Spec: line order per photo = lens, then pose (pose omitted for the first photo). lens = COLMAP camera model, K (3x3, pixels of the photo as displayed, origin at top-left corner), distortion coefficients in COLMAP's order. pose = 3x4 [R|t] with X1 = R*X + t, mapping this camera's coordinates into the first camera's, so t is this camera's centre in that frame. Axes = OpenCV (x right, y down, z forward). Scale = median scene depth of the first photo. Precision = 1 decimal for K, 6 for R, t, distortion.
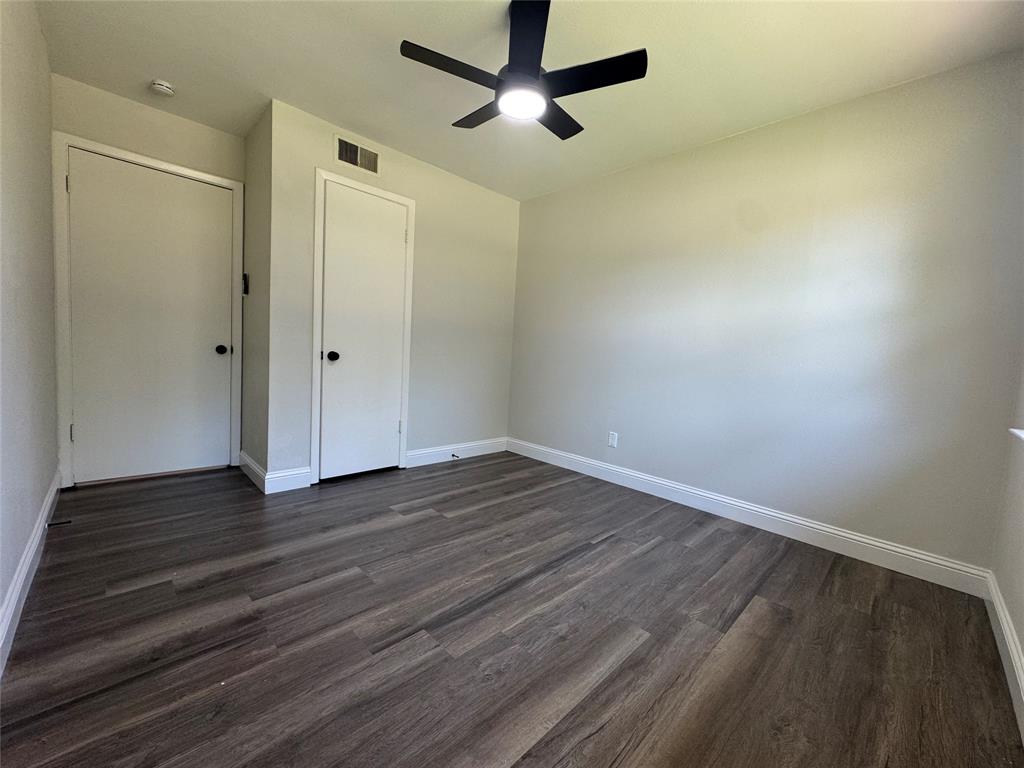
lens RADIAL K [[409.0, 0, 511.2], [0, 409.0, 385.9], [0, 0, 1]] dist [-0.003012, 0.001062]
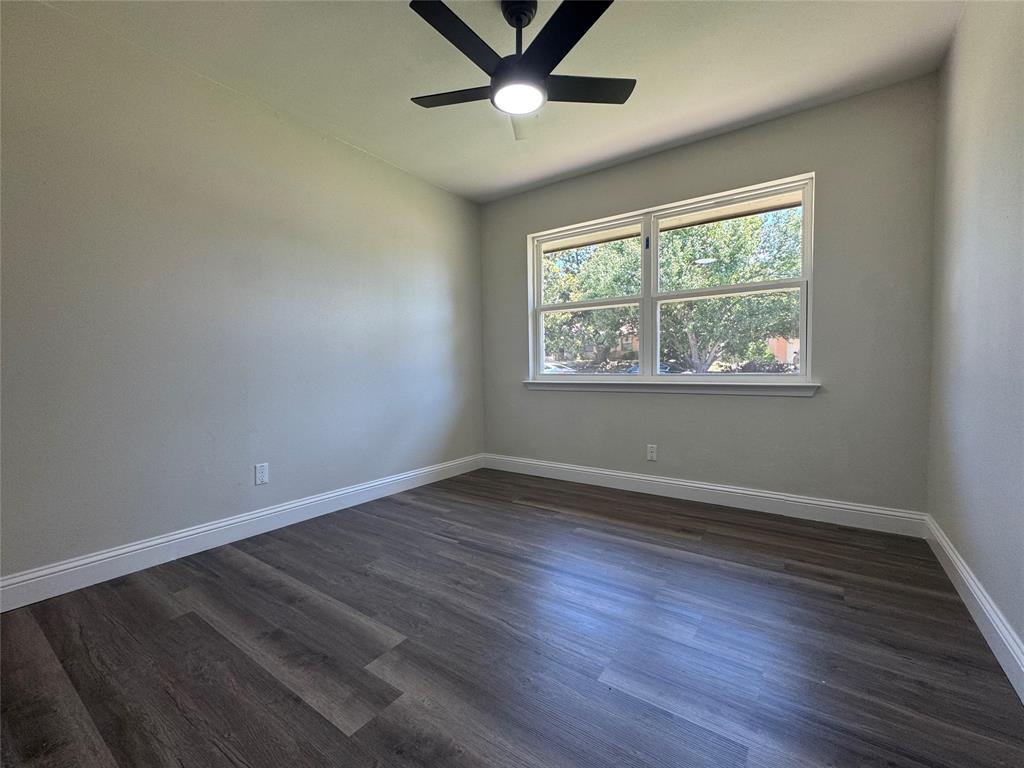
lens RADIAL K [[463.5, 0, 487.8], [0, 463.5, 390.6], [0, 0, 1]] dist [-0.011856, 0.000319]
pose [[-0.173630, -0.106609, 0.979024, -0.792427], [0.084907, 0.988801, 0.122732, -0.105761], [-0.981144, 0.104436, -0.162634, 0.955800]]
